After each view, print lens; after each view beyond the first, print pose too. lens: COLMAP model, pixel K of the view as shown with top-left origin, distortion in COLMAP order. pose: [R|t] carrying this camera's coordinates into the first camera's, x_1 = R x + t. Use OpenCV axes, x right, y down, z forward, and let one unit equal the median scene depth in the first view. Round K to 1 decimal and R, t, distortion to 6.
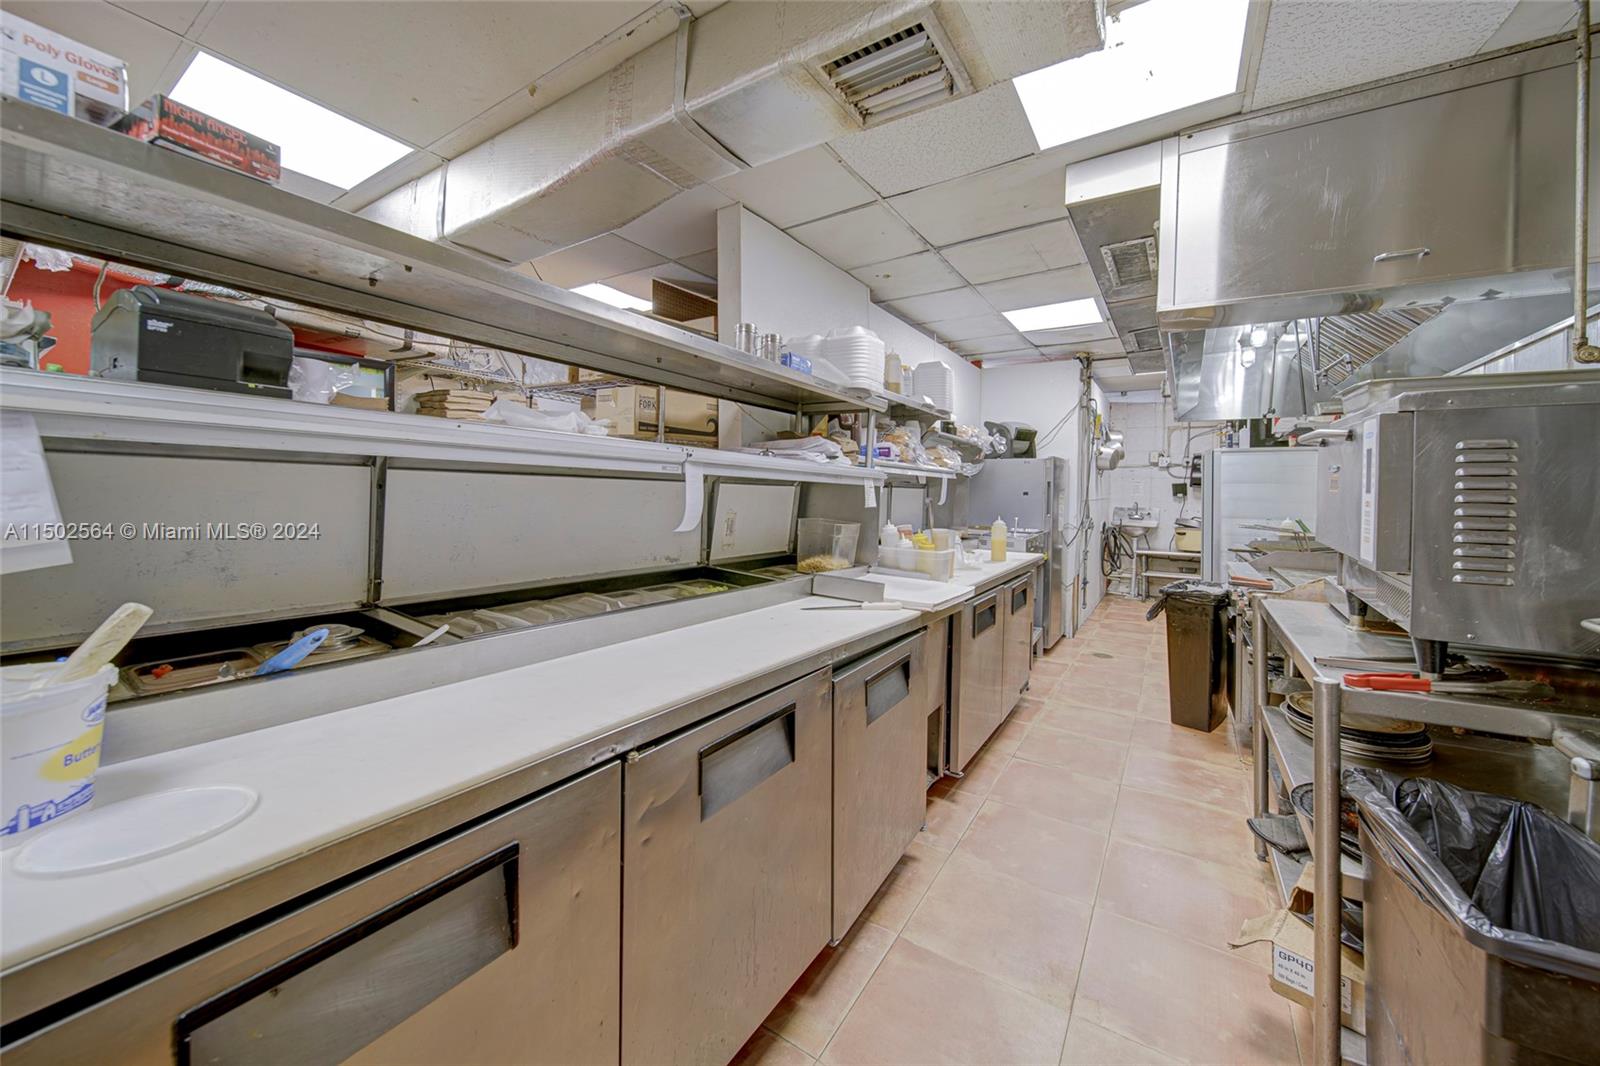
lens RADIAL K [[611.5, 0, 749.7], [0, 611.5, 494.2], [0, 0, 1]] dist [0.000590, -0.002476]
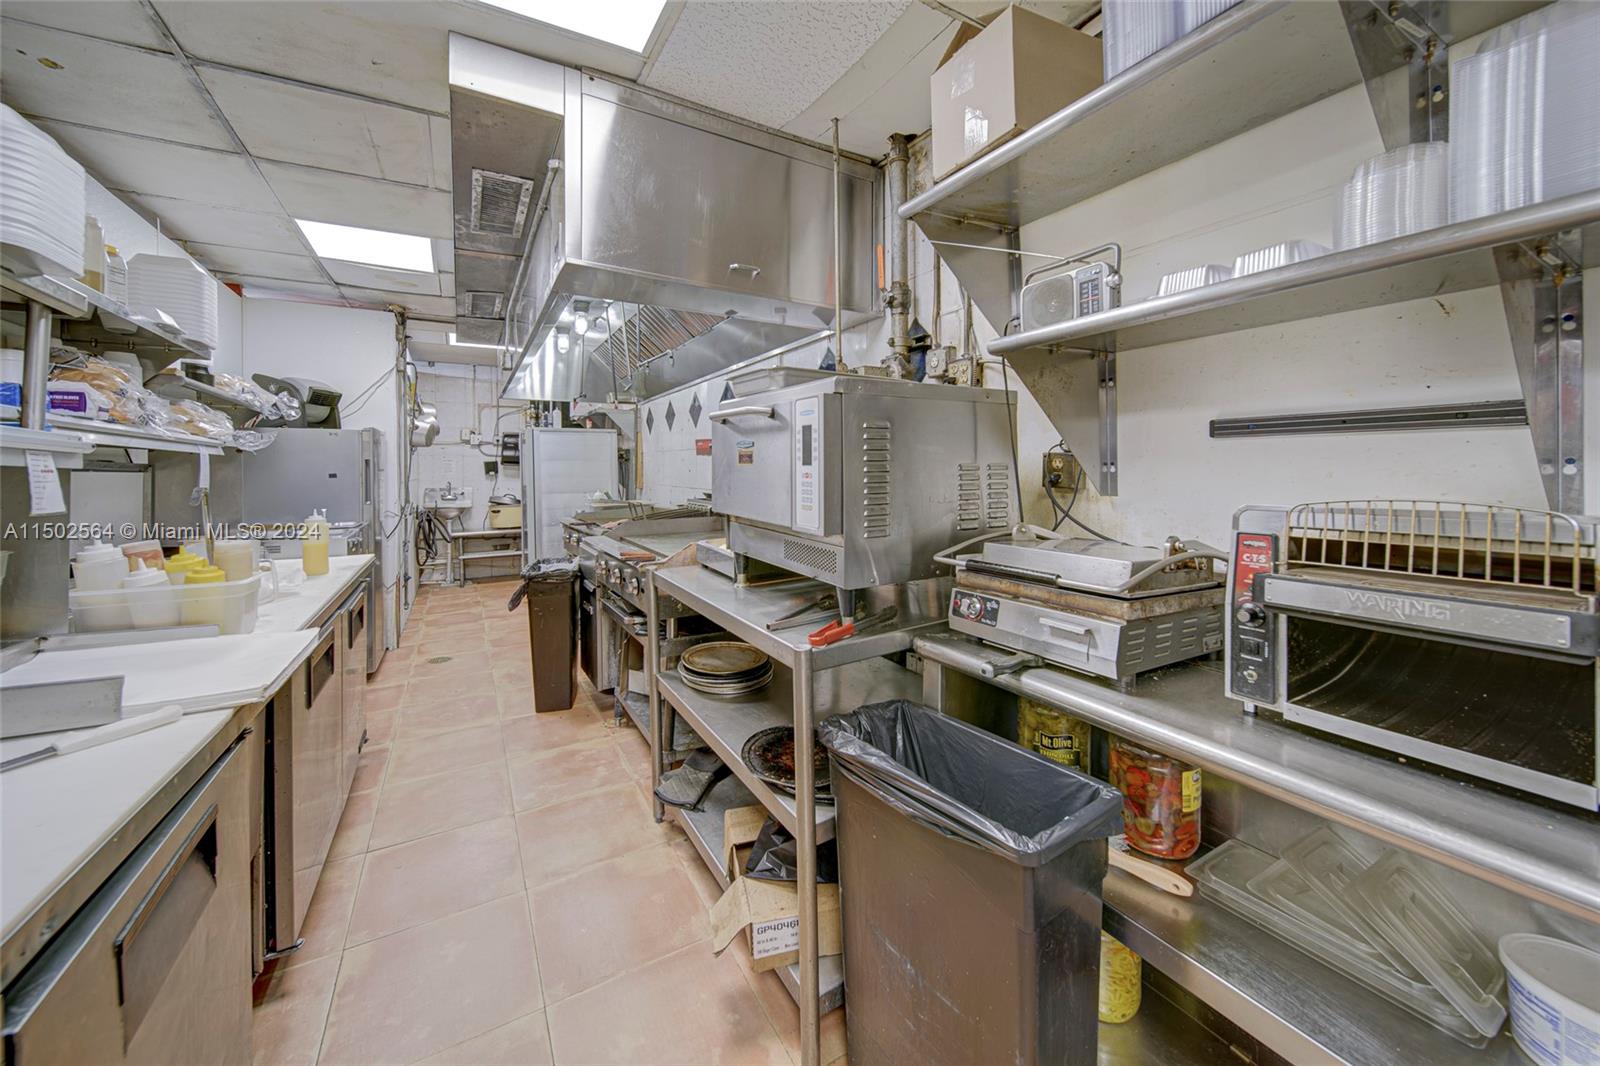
lens RADIAL K [[611.5, 0, 835.6], [0, 611.5, 469.9], [0, 0, 1]] dist [0.000590, -0.002476]
pose [[0.393892, -0.019470, 0.918951, 0.005689], [0.024528, 0.999642, 0.010666, -0.001022], [-0.918829, 0.018339, 0.394229, 0.134086]]
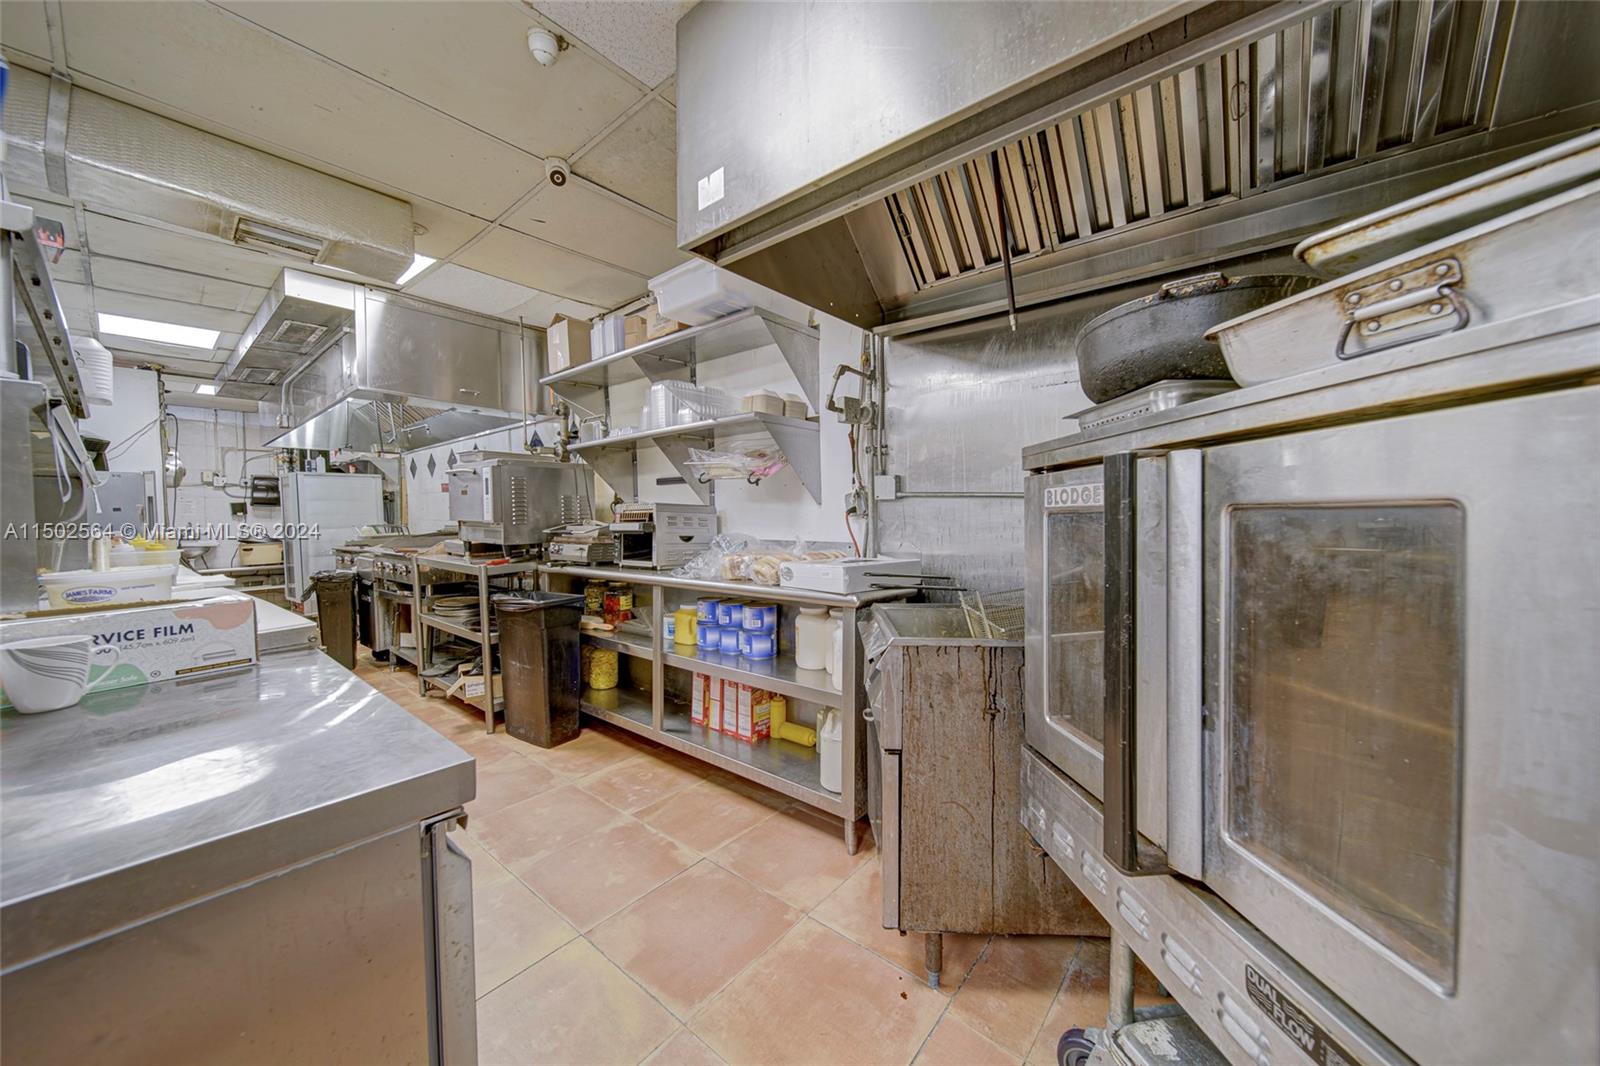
lens RADIAL K [[591.4, 0, 831.5], [0, 591.4, 534.8], [0, 0, 1]] dist [-0.003774, 0.000187]
pose [[0.087539, -0.049435, 0.994934, -0.346477], [0.023510, 0.998592, 0.047548, 0.020938], [-0.995884, 0.019229, 0.088578, -0.167546]]
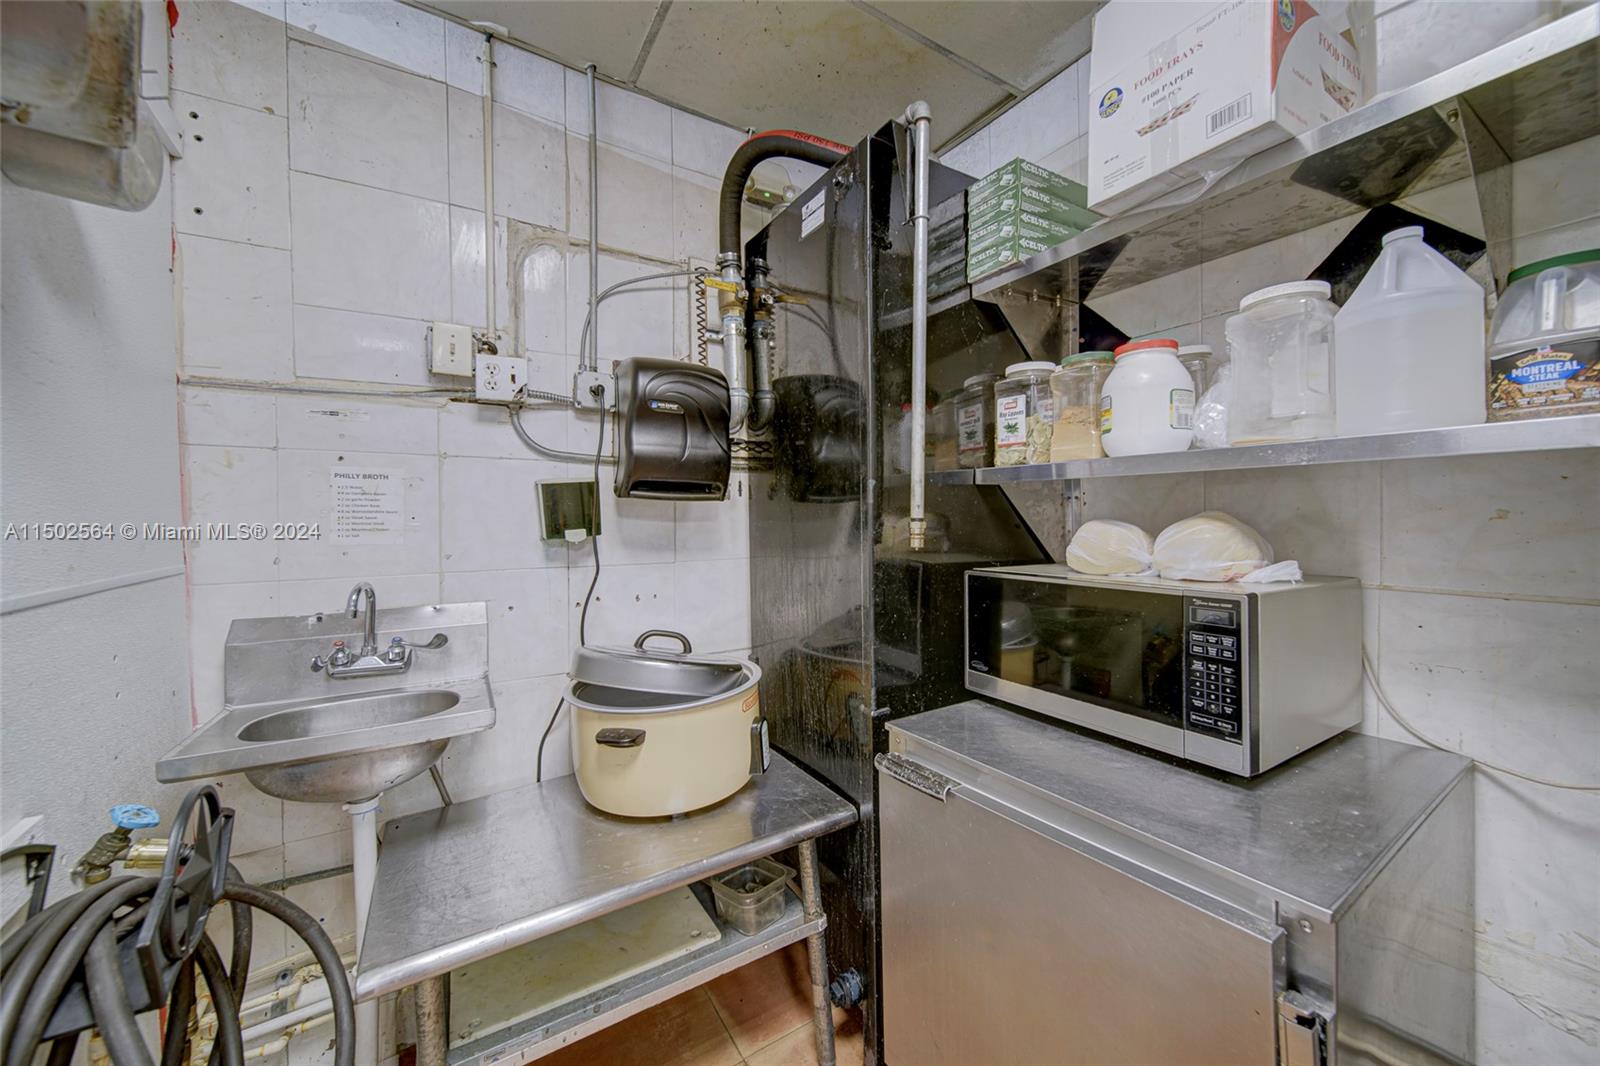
lens RADIAL K [[611.5, 0, 851.8], [0, 611.5, 514.8], [0, 0, 1]] dist [0.000590, -0.002476]
pose [[0.375502, -0.037035, 0.926081, 0.841486], [0.018693, 0.999301, 0.032383, -0.017782], [-0.926633, 0.005151, 0.375932, 1.291204]]
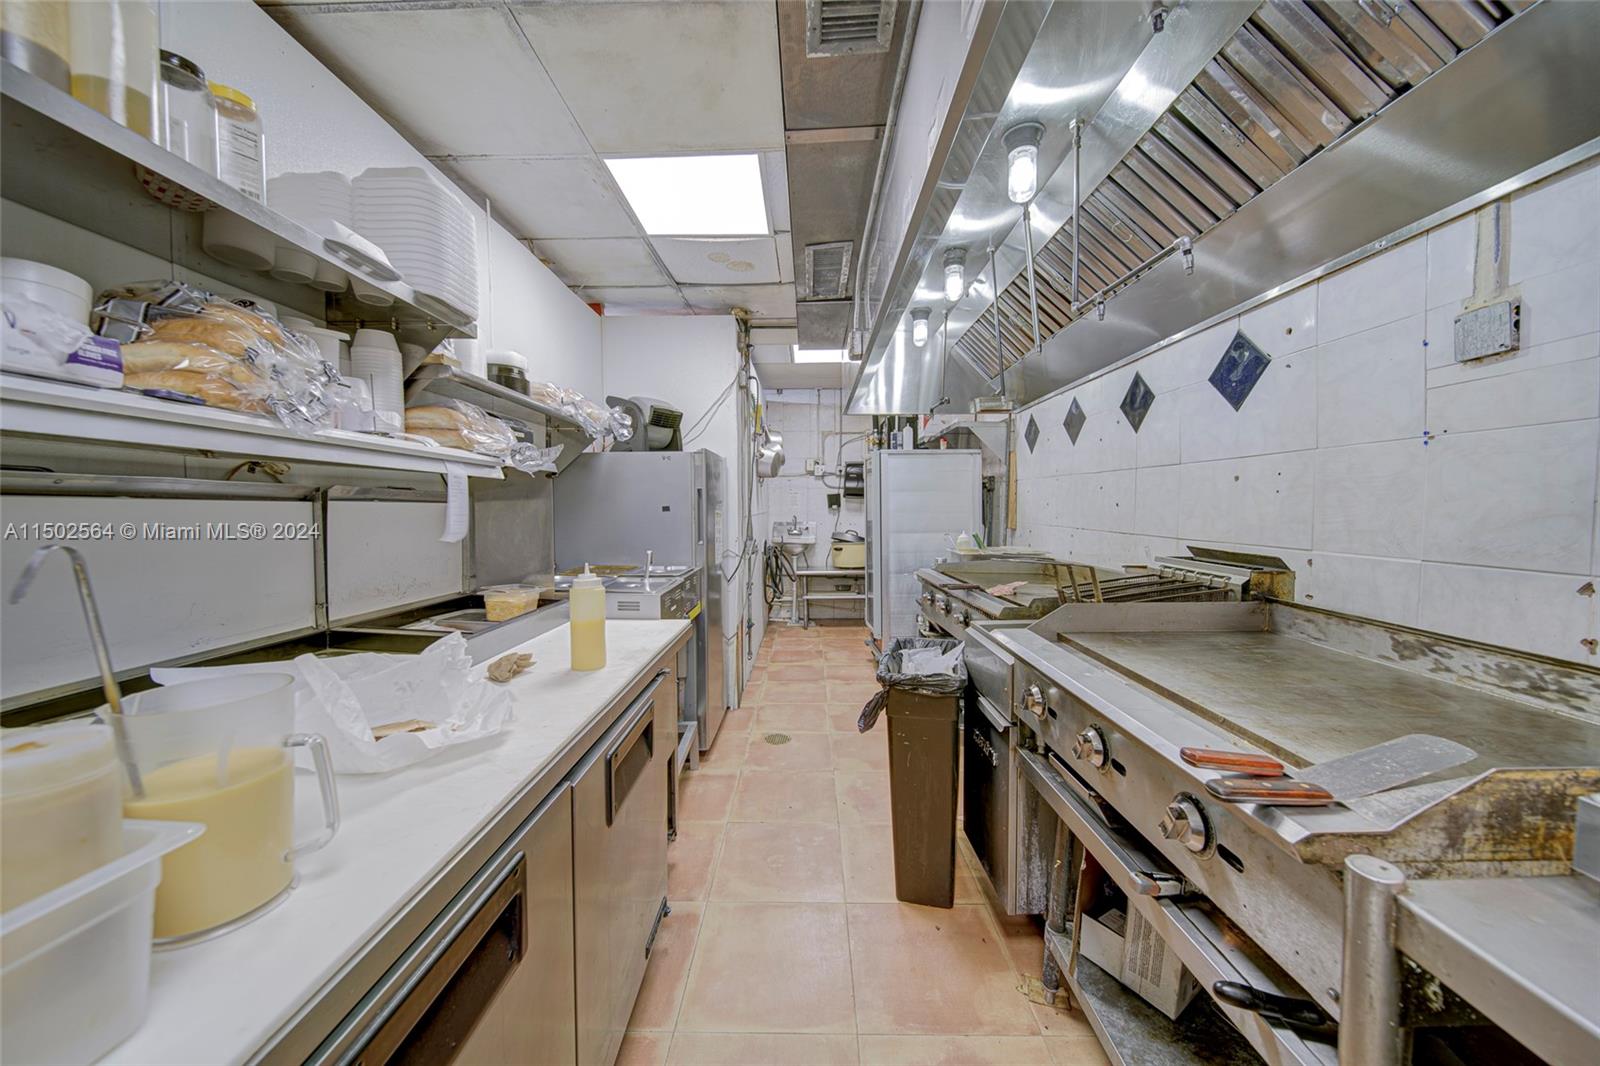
lens RADIAL K [[624.3, 0, 787.0], [0, 624.3, 532.9], [0, 0, 1]] dist [-0.002300, -0.000051]
pose [[0.837008, -0.041863, 0.545587, 0.203711], [0.022541, 0.998861, 0.042062, -0.000530], [-0.546727, -0.022908, 0.836998, 0.395479]]
